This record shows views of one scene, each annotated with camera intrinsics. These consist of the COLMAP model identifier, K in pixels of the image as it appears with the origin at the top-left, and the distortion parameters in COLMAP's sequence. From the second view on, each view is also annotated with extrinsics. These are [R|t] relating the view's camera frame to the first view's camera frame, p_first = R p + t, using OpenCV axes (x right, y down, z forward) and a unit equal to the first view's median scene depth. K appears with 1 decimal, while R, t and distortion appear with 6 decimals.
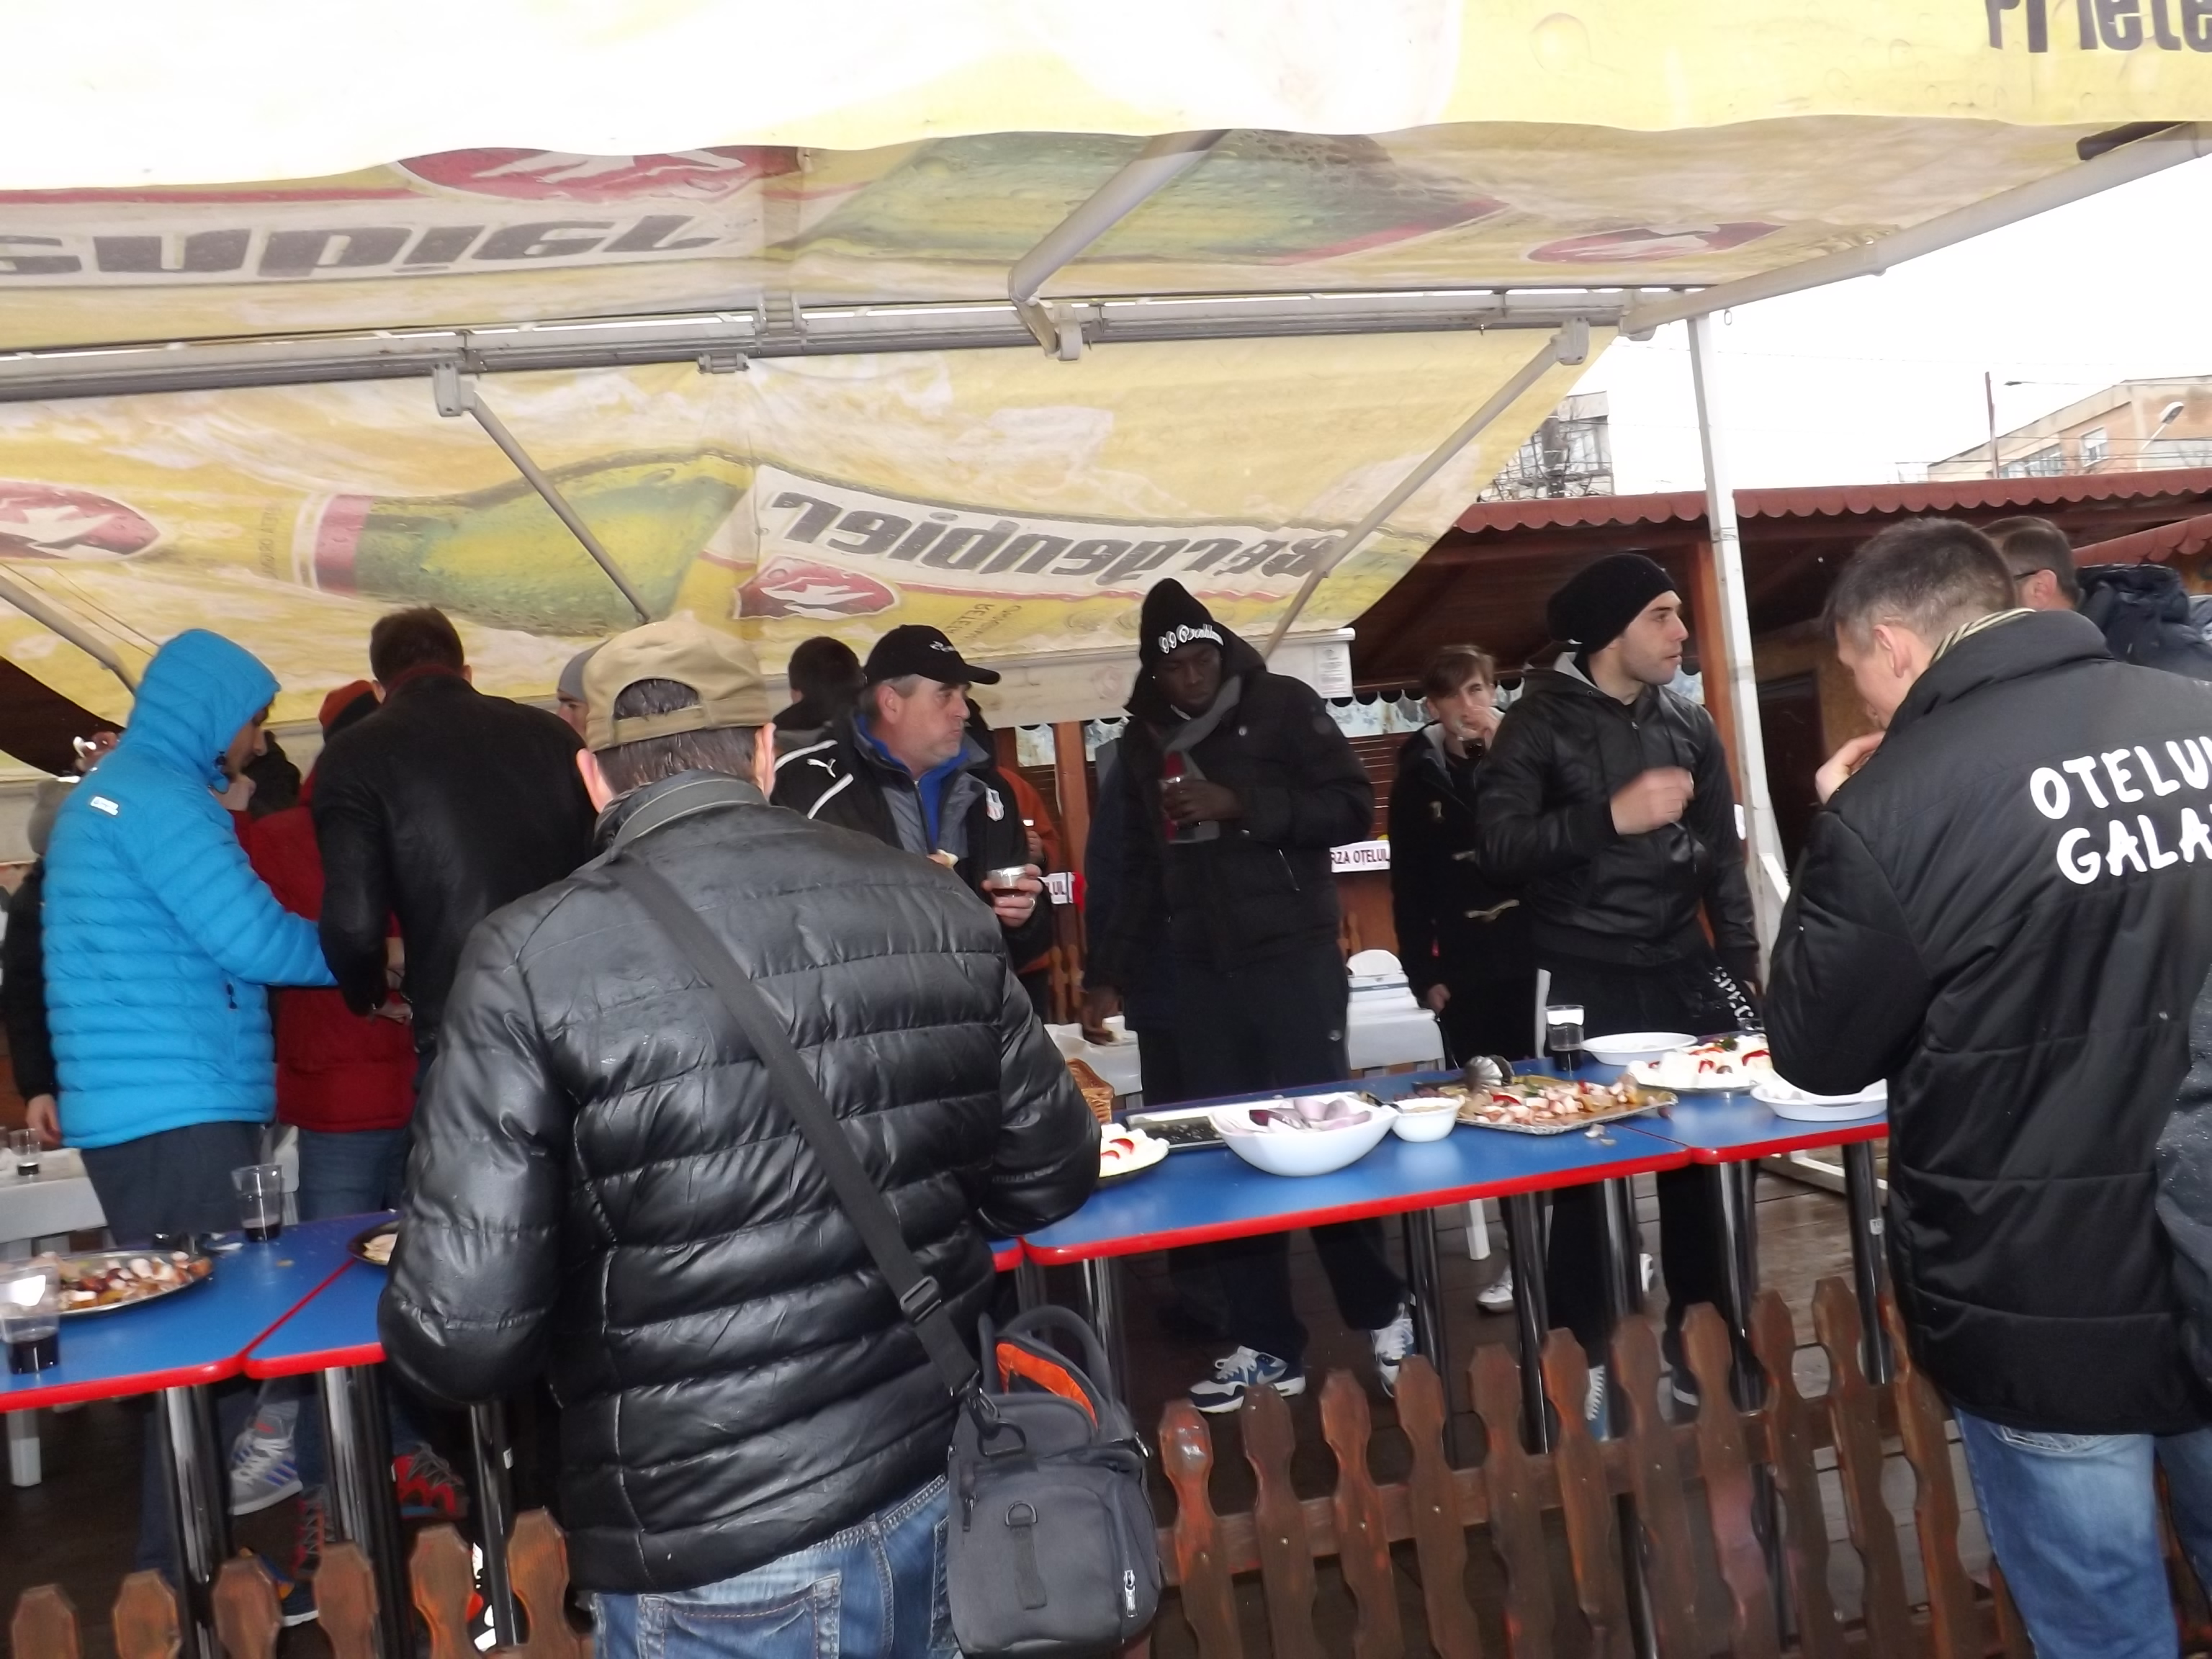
lens RADIAL K [[1628.5, 0, 1132.1], [0, 1628.5, 752.4], [0, 0, 1]] dist [-0.072027, -0.003088]
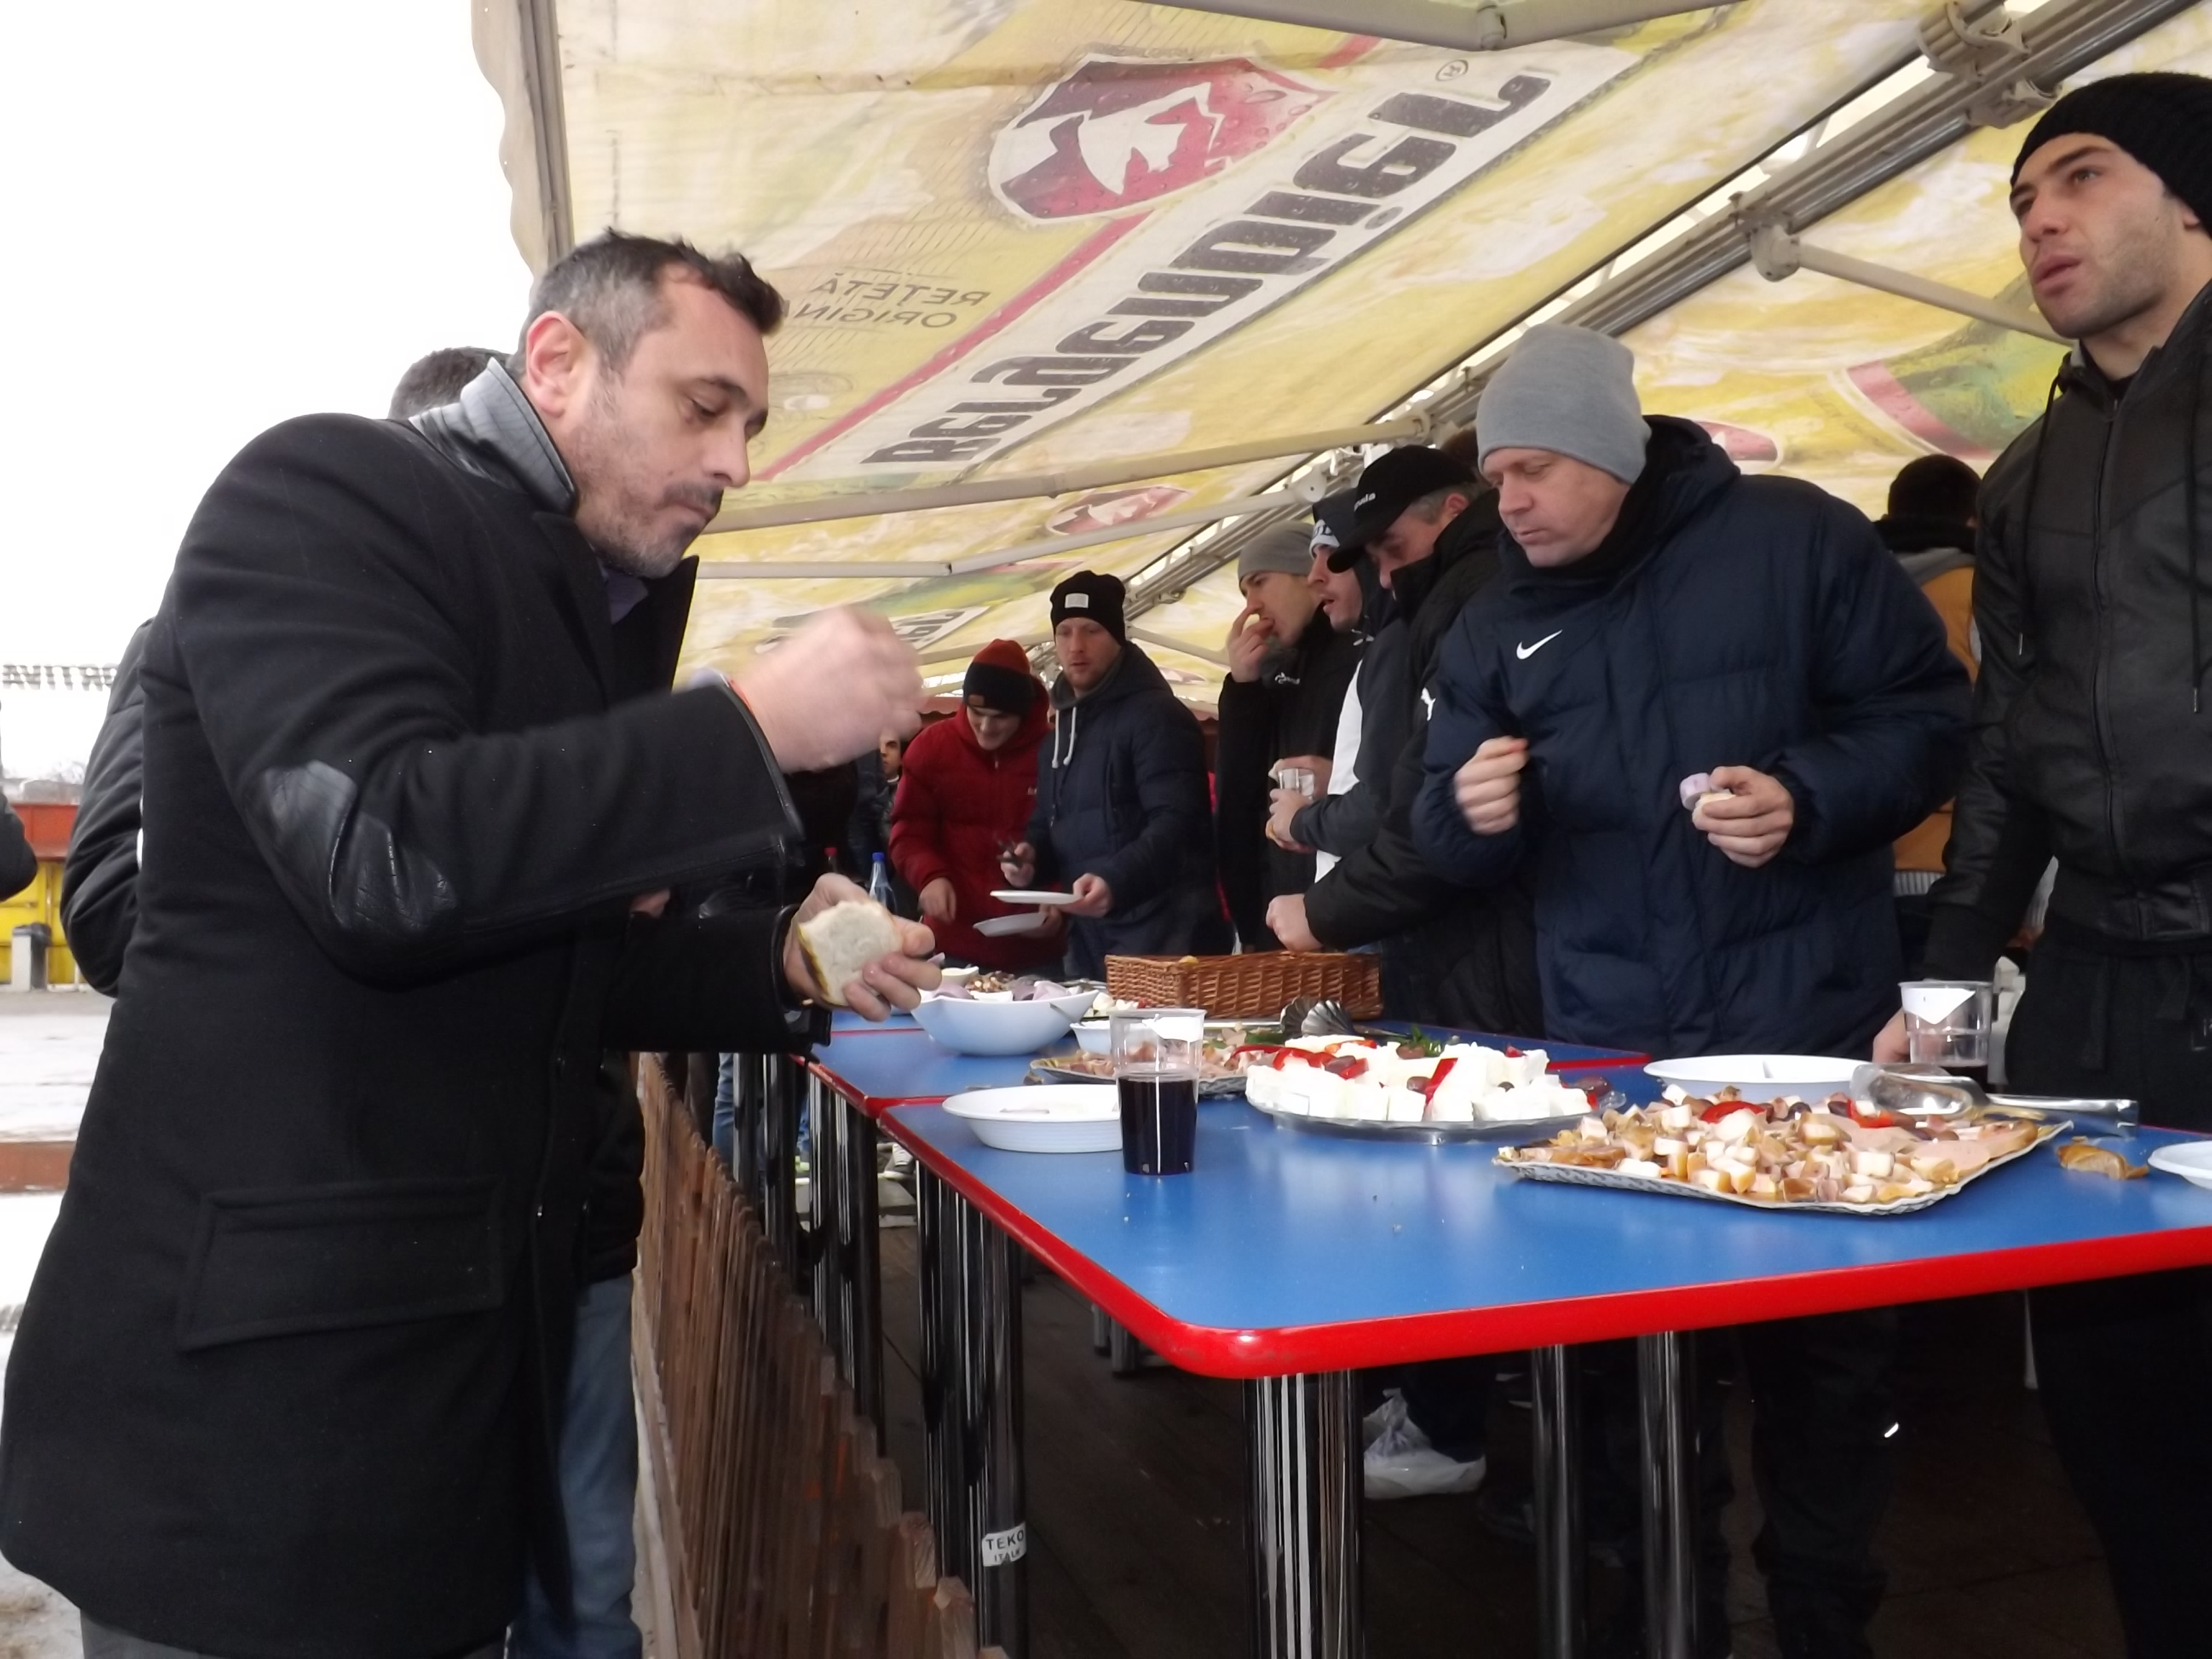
lens RADIAL K [[1615.0, 0, 1103.9], [0, 1615.0, 801.4], [0, 0, 1]] dist [-0.070698, 0.028069]
pose [[0.064689, 0.033075, -0.997357, 0.451299], [0.057929, 0.997641, 0.036841, 0.044081], [0.996223, -0.060159, 0.062620, 0.427078]]
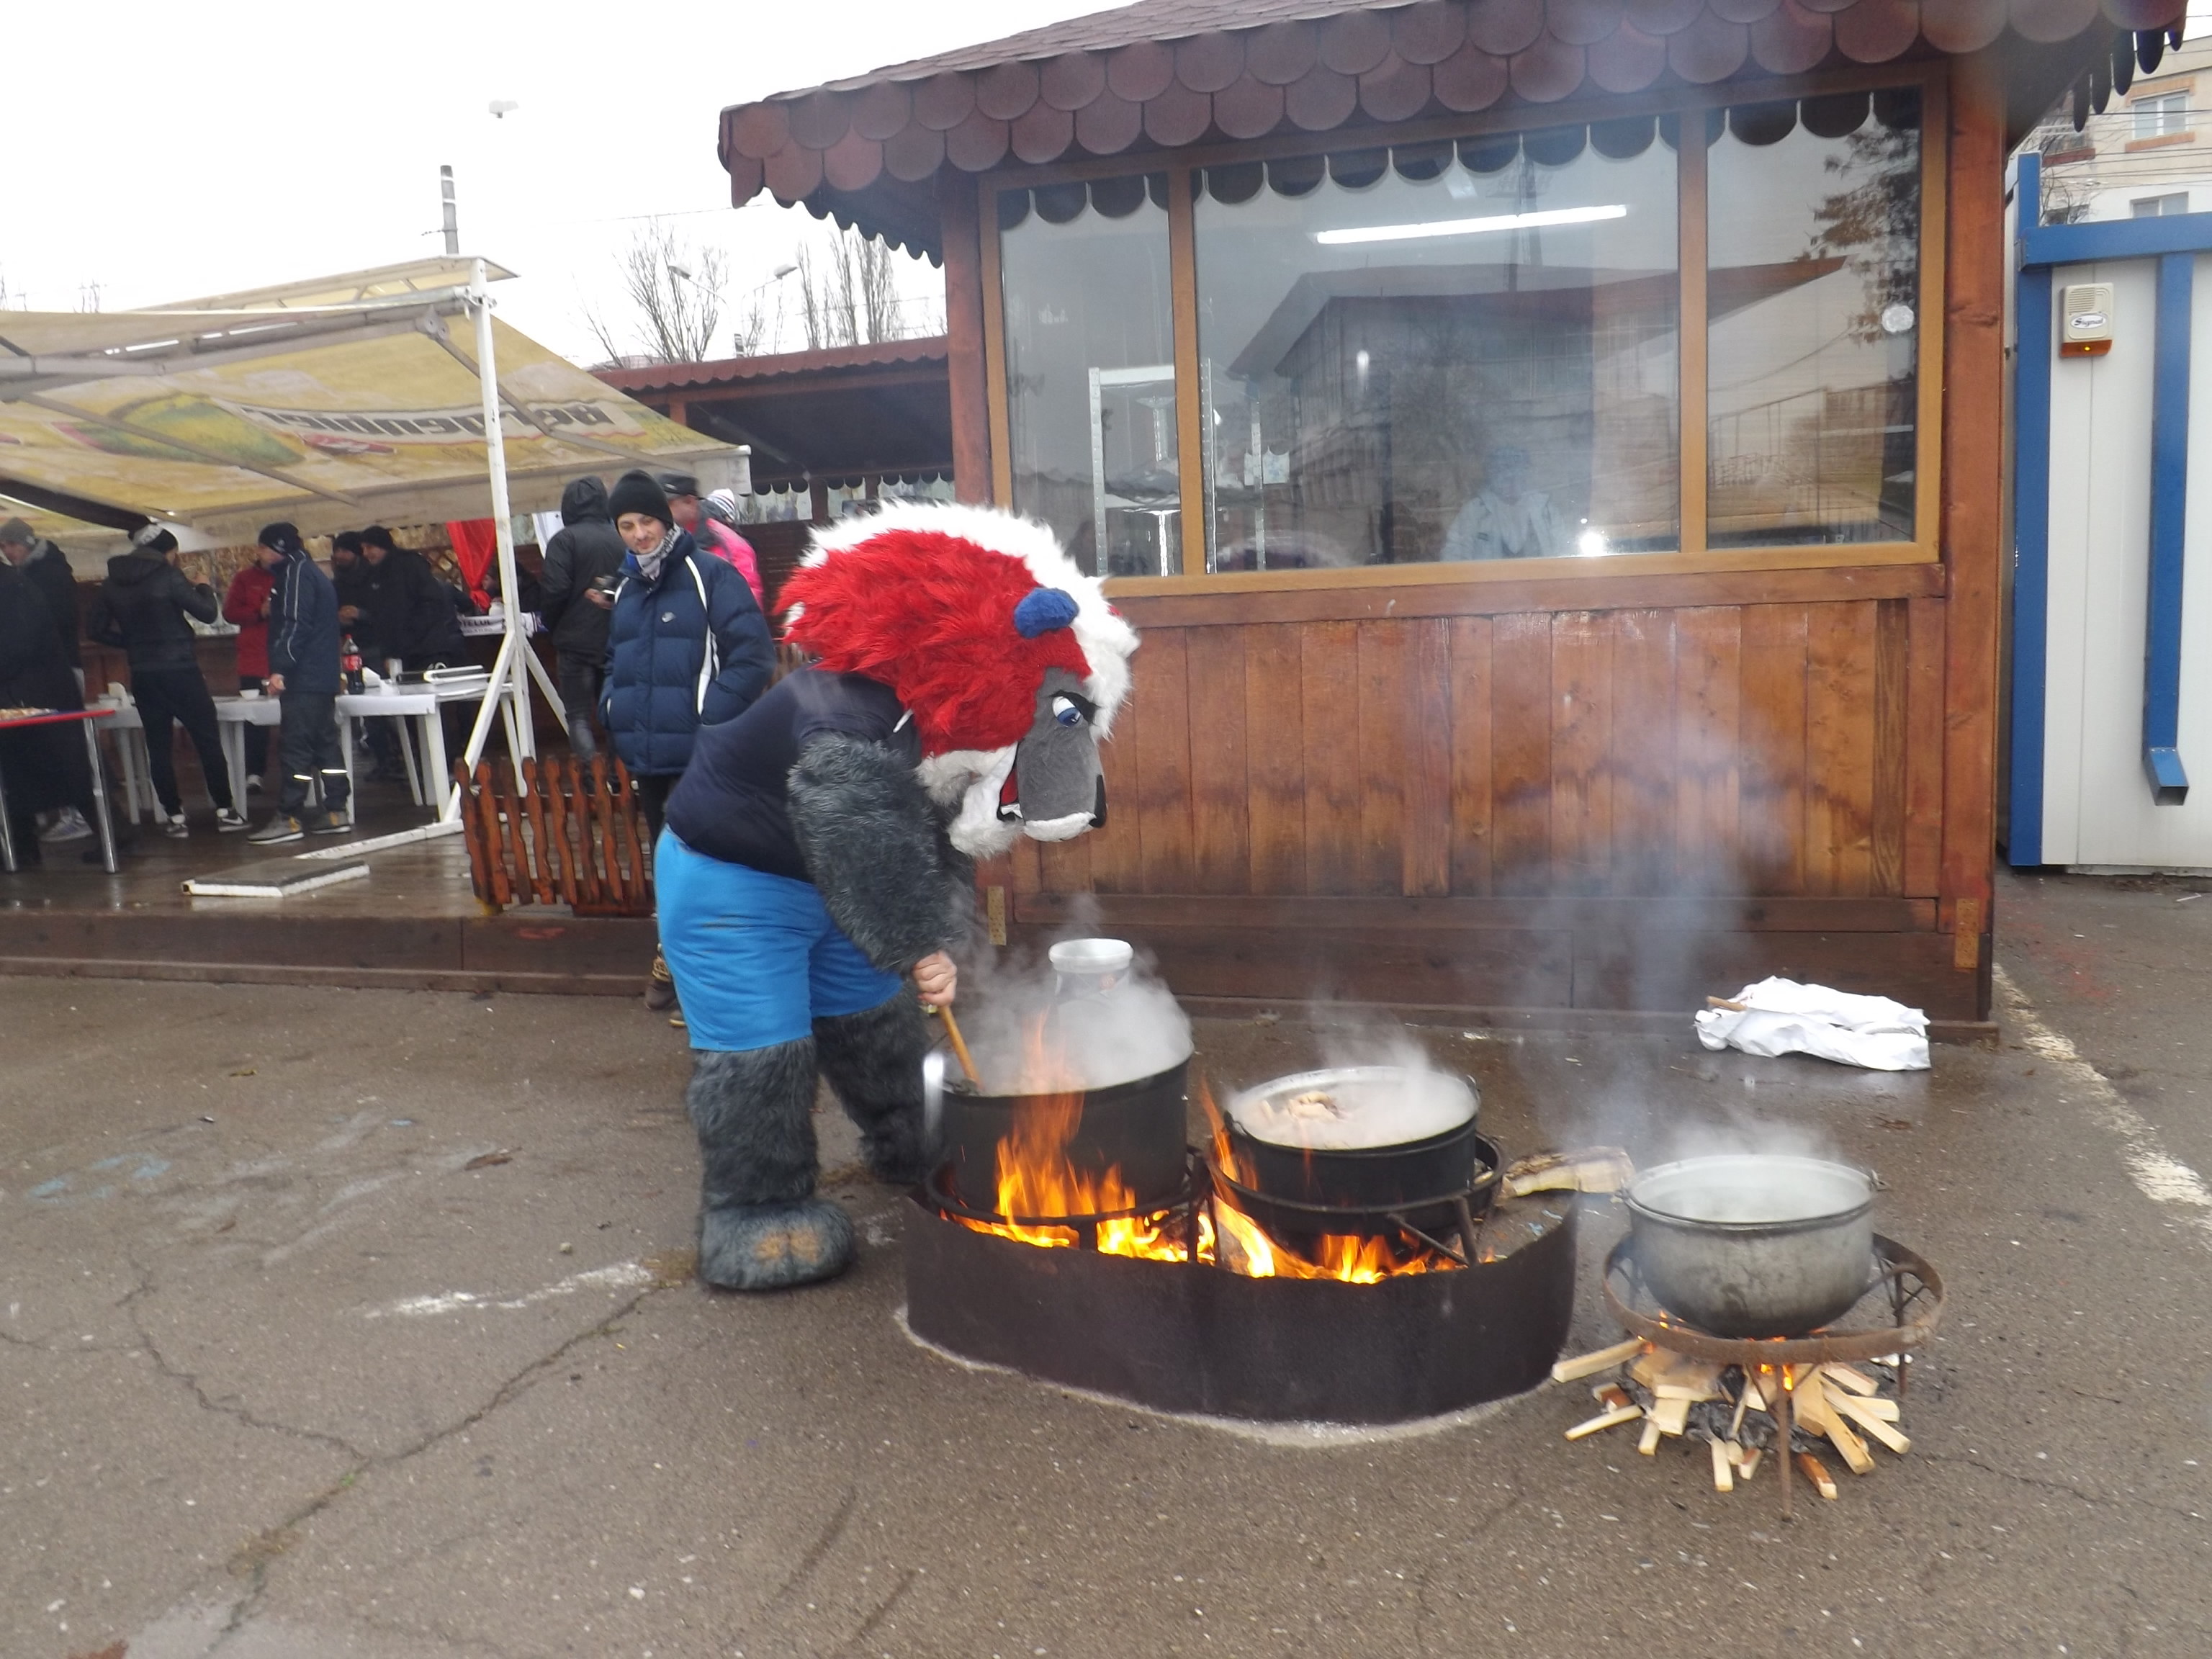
lens RADIAL K [[1621.2, 0, 1096.1], [0, 1621.2, 811.4], [0, 0, 1]] dist [-0.058179, 0.003690]
pose [[0.866007, 0.126429, -0.483784, 1.738959], [-0.007260, 0.970585, 0.240649, -0.165582], [0.499979, -0.204892, 0.841452, -0.190658]]
